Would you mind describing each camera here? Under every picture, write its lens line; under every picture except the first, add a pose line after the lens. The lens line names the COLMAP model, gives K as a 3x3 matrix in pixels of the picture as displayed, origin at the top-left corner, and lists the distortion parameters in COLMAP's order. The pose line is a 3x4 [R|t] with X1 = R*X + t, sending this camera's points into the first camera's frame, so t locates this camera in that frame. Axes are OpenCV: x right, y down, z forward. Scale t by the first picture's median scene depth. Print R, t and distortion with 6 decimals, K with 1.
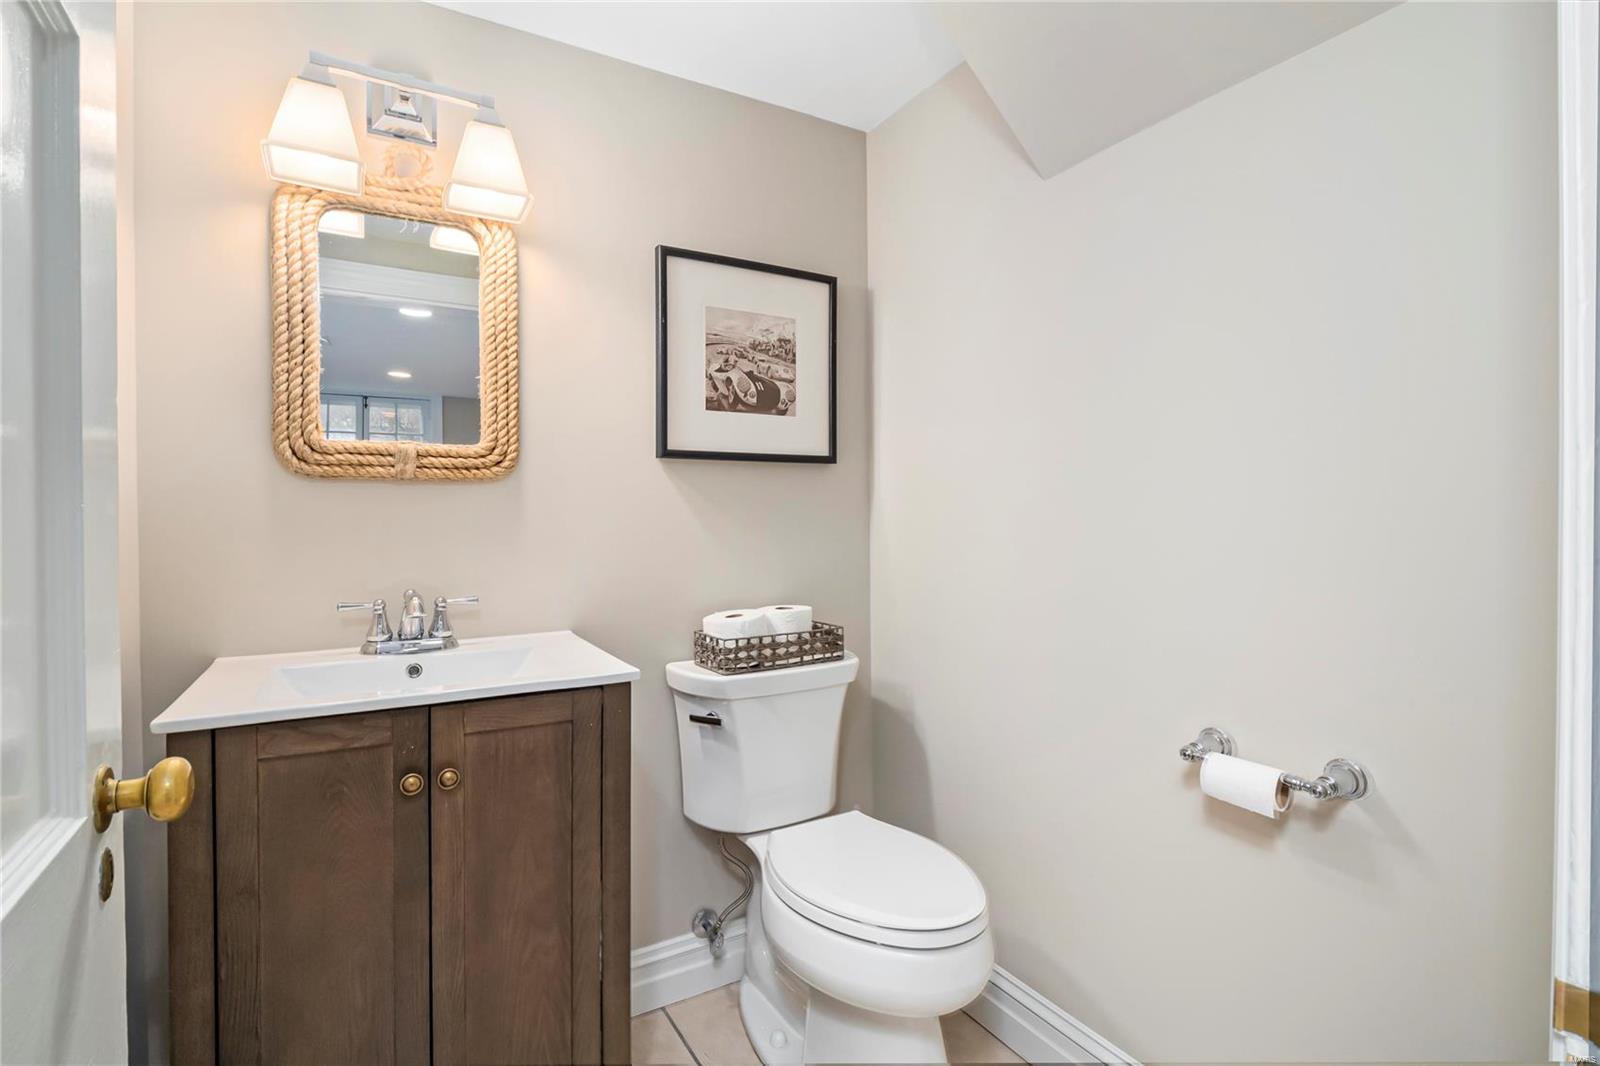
lens RADIAL K [[745.9, 0, 807.1], [0, 745.9, 523.0], [0, 0, 1]] dist [-0.008988, -0.000445]
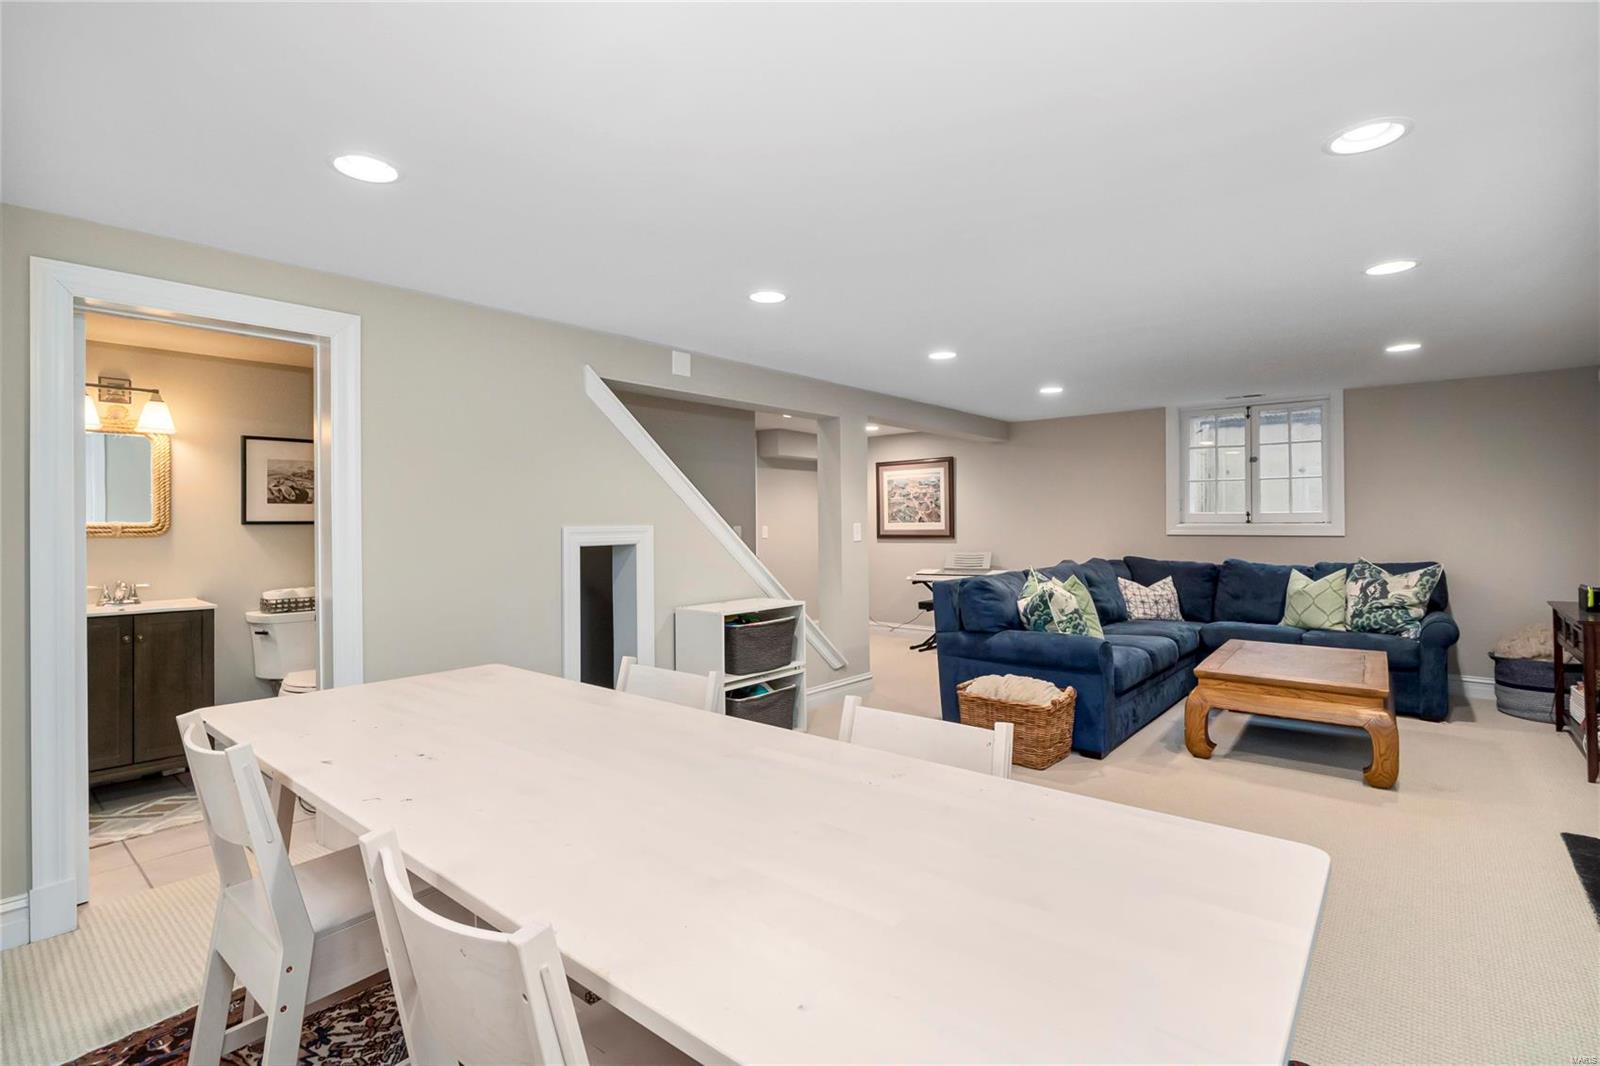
lens RADIAL K [[745.9, 0, 787.9], [0, 745.9, 531.3], [0, 0, 1]] dist [-0.008988, -0.000445]
pose [[0.953789, -0.004035, 0.300451, 0.758737], [0.006576, 0.999951, -0.007446, -0.038878], [-0.300406, 0.009077, 0.953768, -1.795850]]
